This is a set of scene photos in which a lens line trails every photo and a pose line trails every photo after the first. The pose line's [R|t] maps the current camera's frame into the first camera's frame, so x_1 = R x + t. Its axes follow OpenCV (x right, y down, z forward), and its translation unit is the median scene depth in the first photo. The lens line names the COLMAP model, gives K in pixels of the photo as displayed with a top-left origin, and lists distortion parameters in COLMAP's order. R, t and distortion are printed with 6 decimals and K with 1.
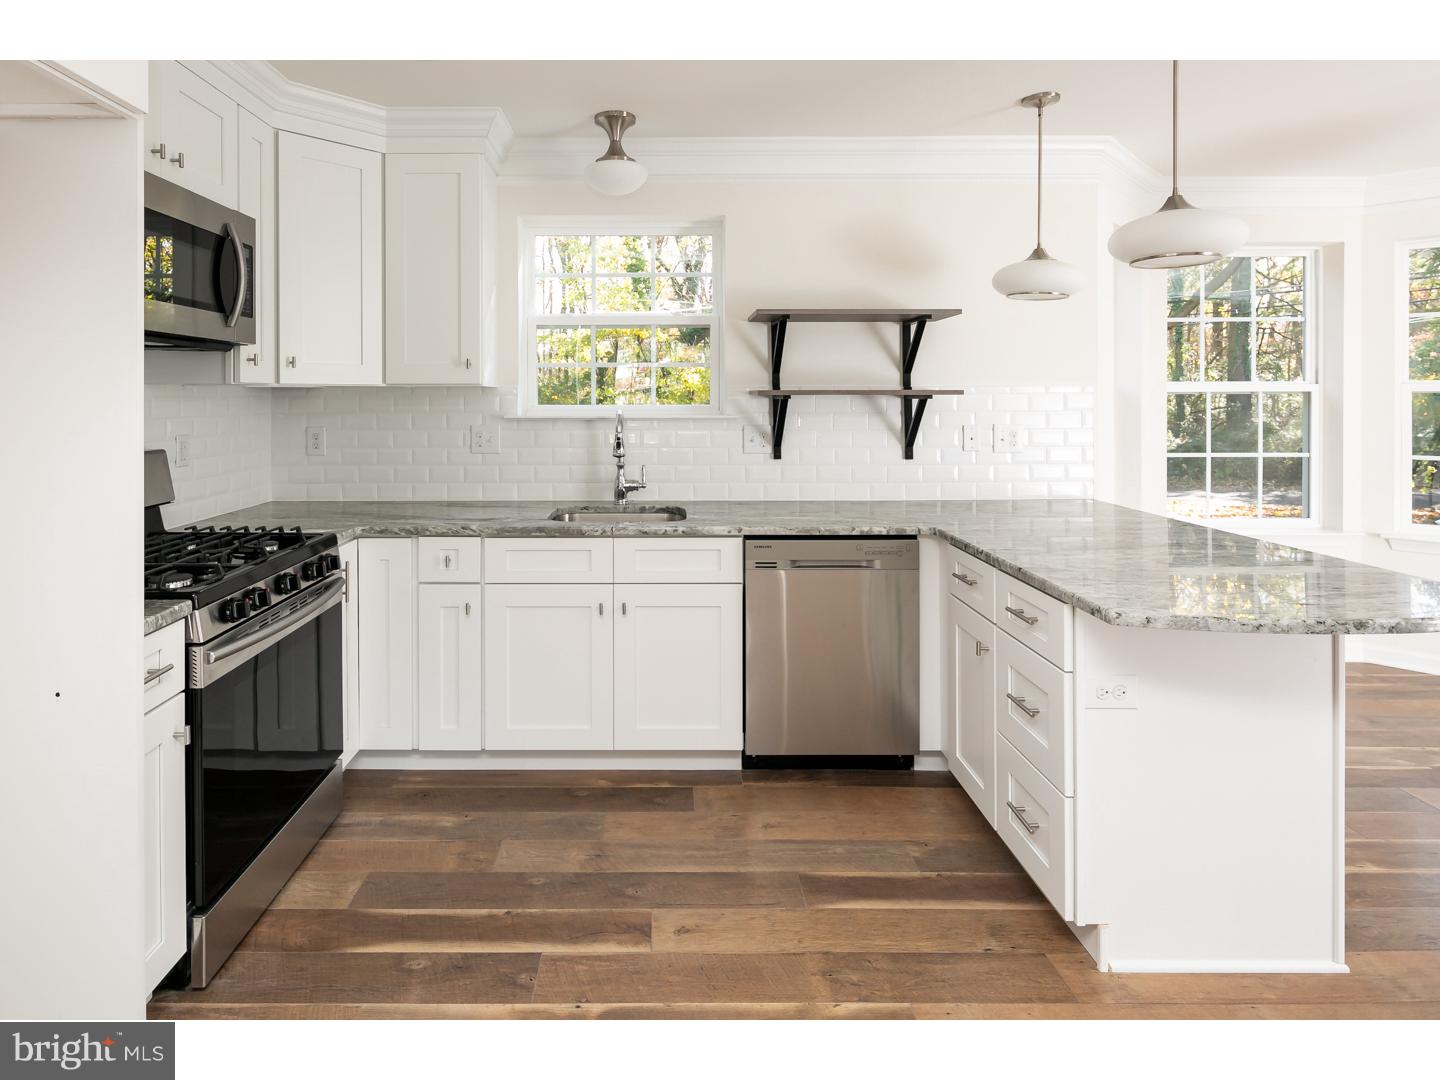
lens RADIAL K [[770.7, 0, 659.2], [0, 770.7, 403.5], [0, 0, 1]] dist [0.013143, -0.004988]
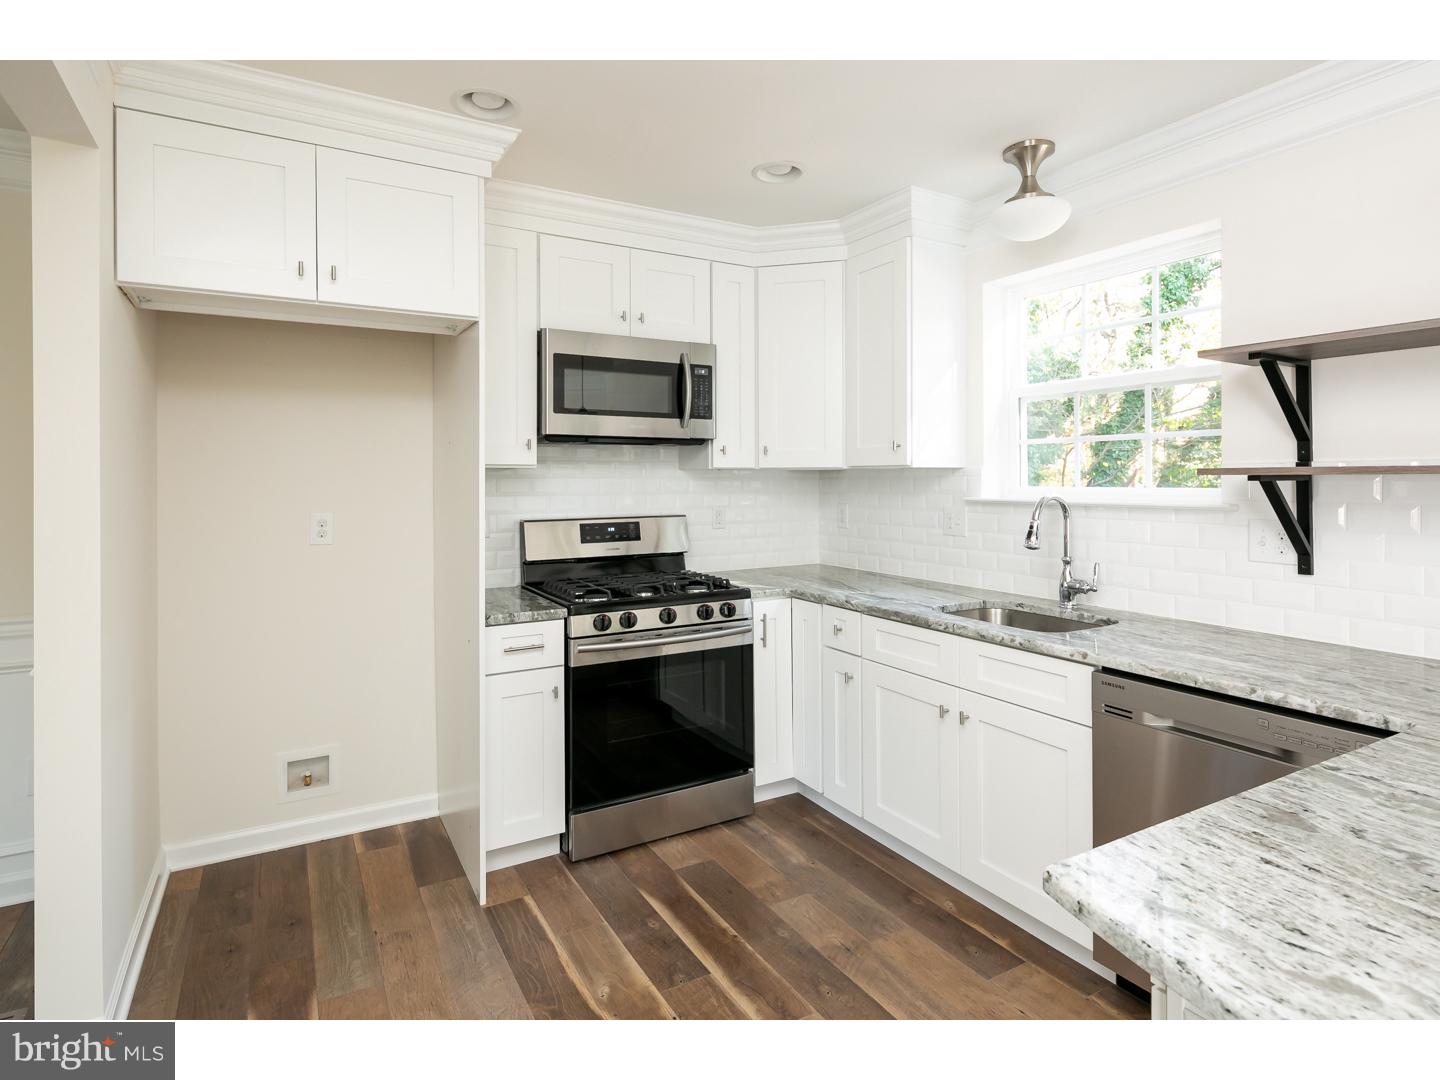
lens RADIAL K [[770.7, 0, 714.7], [0, 770.7, 483.2], [0, 0, 1]] dist [0.013143, -0.004988]
pose [[0.497916, 0.005059, -0.867211, 0.576999], [-0.005398, 0.999982, 0.002735, -0.003903], [0.867209, 0.003319, 0.497934, 0.311286]]
